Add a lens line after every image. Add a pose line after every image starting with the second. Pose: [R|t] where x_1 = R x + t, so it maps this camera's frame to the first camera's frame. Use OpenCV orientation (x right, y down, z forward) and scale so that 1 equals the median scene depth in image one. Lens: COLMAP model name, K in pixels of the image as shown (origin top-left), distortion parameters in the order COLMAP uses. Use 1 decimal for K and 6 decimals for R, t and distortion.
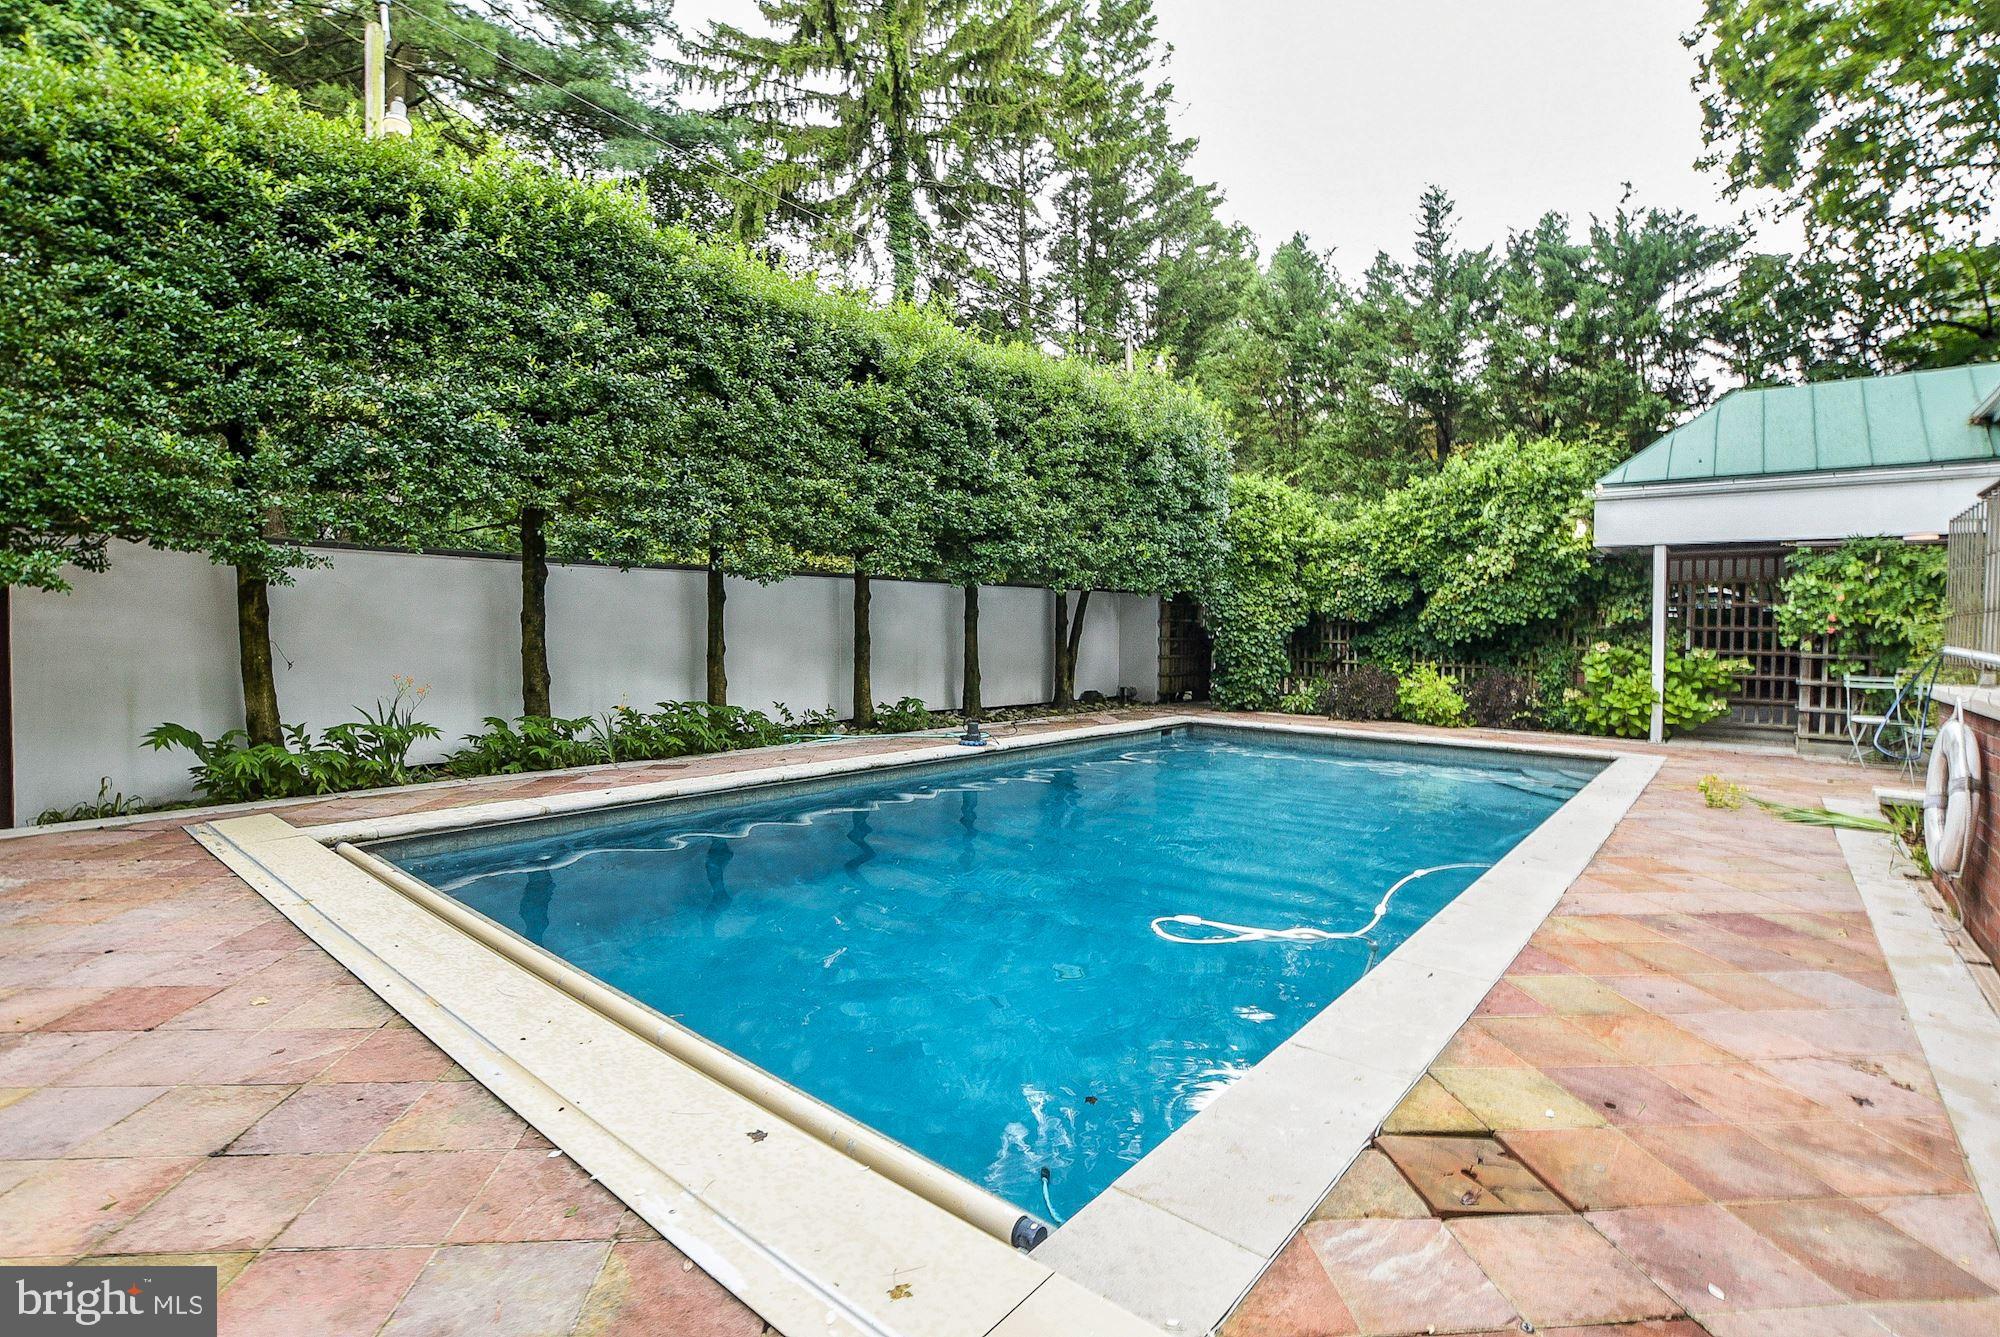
lens RADIAL K [[900.1, 0, 996.5], [0, 900.1, 662.8], [0, 0, 1]] dist [-0.021590, -0.000468]
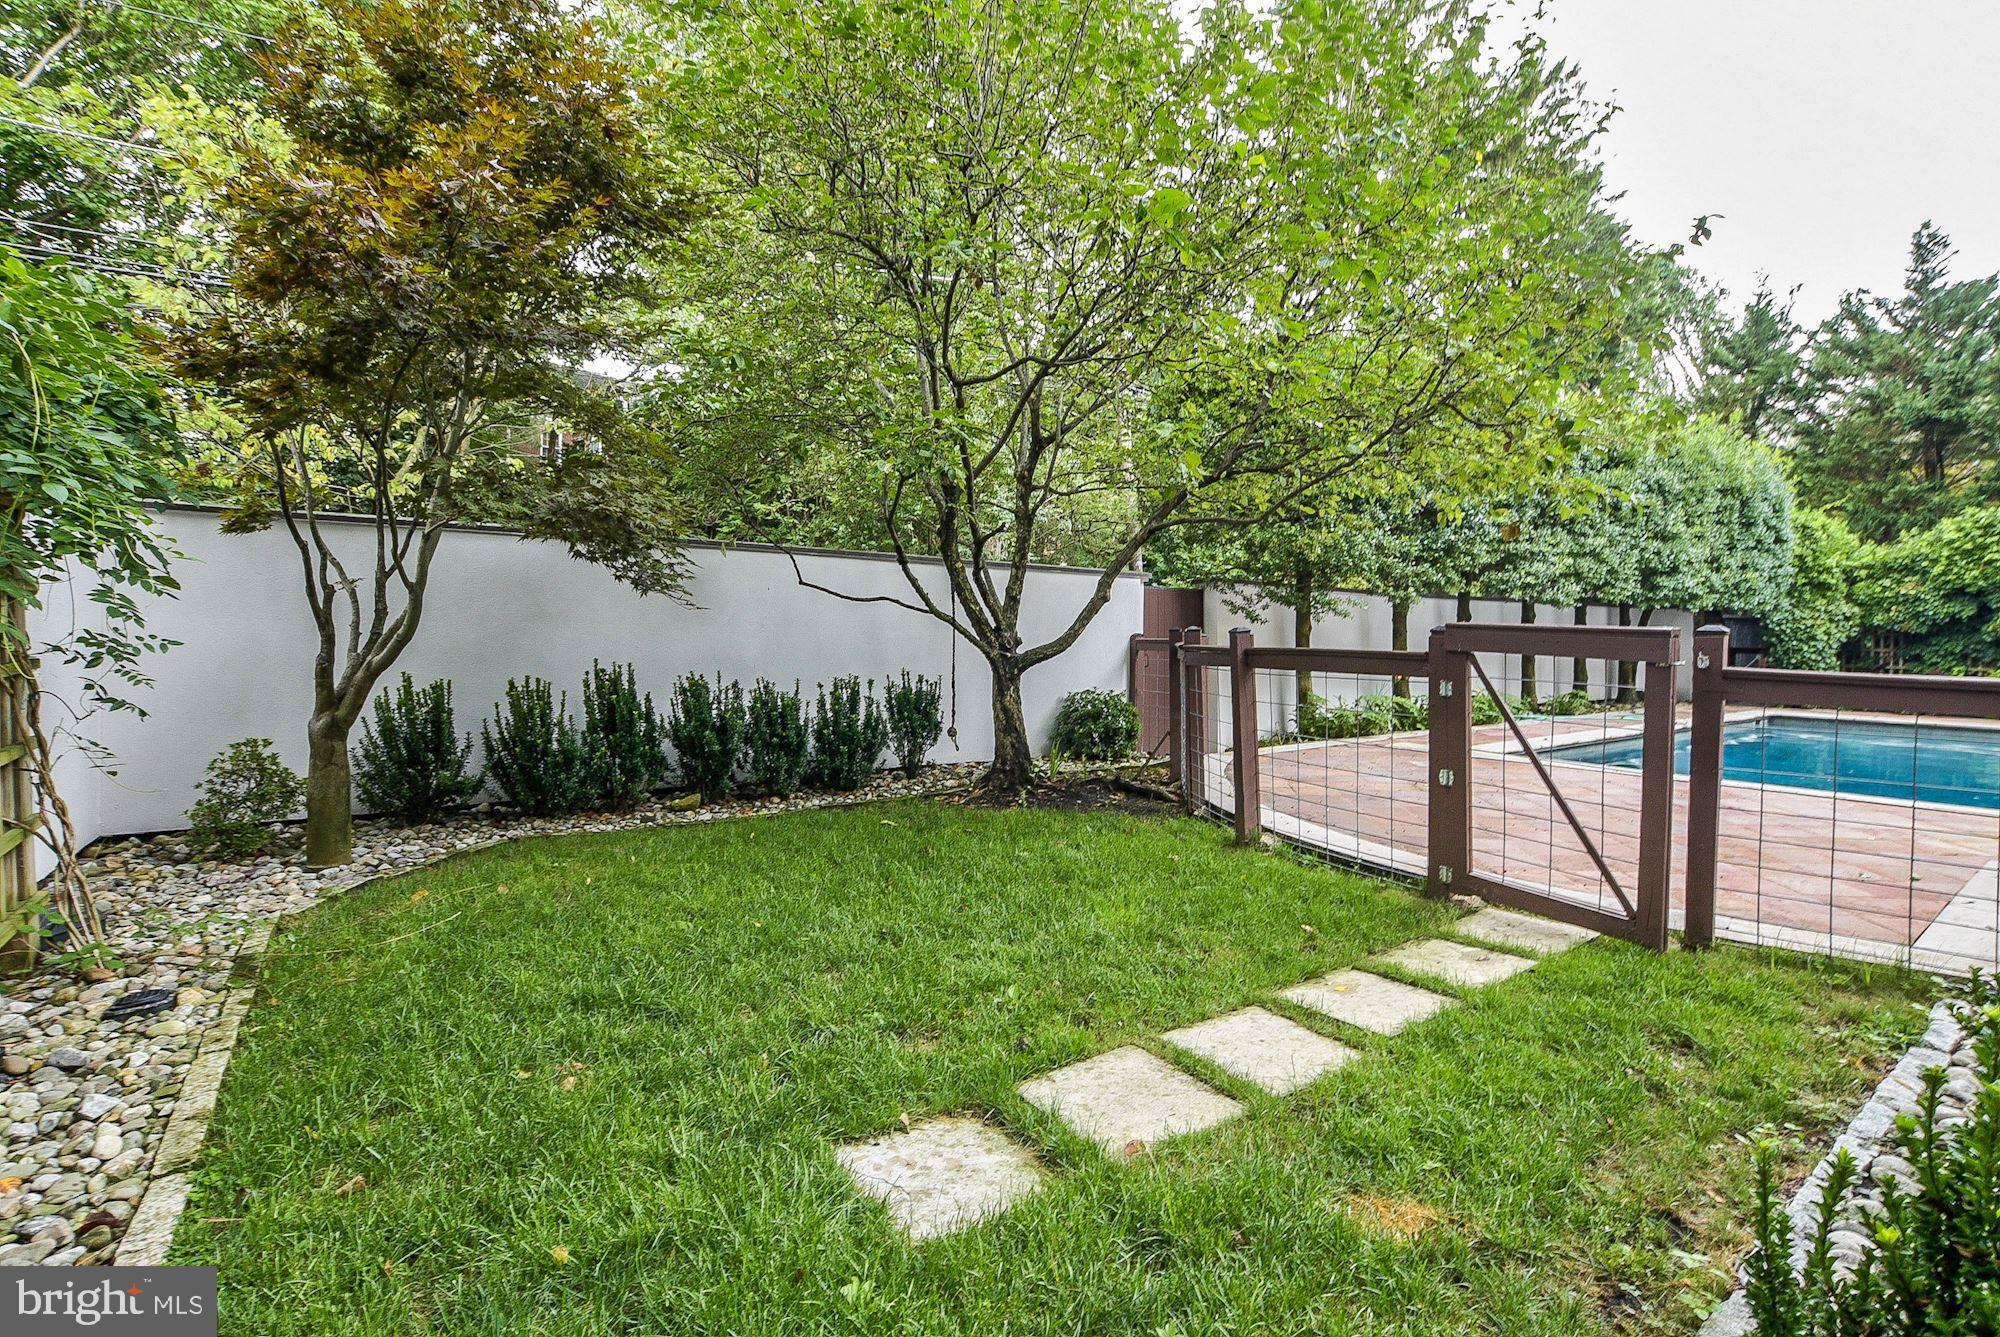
lens RADIAL K [[900.1, 0, 1002.5], [0, 900.1, 667.1], [0, 0, 1]] dist [-0.021590, -0.000468]
pose [[0.970656, 0.002311, -0.240461, -0.474912], [-0.005383, 0.999912, -0.012117, 0.019130], [0.240411, 0.013056, 0.970583, -0.396337]]
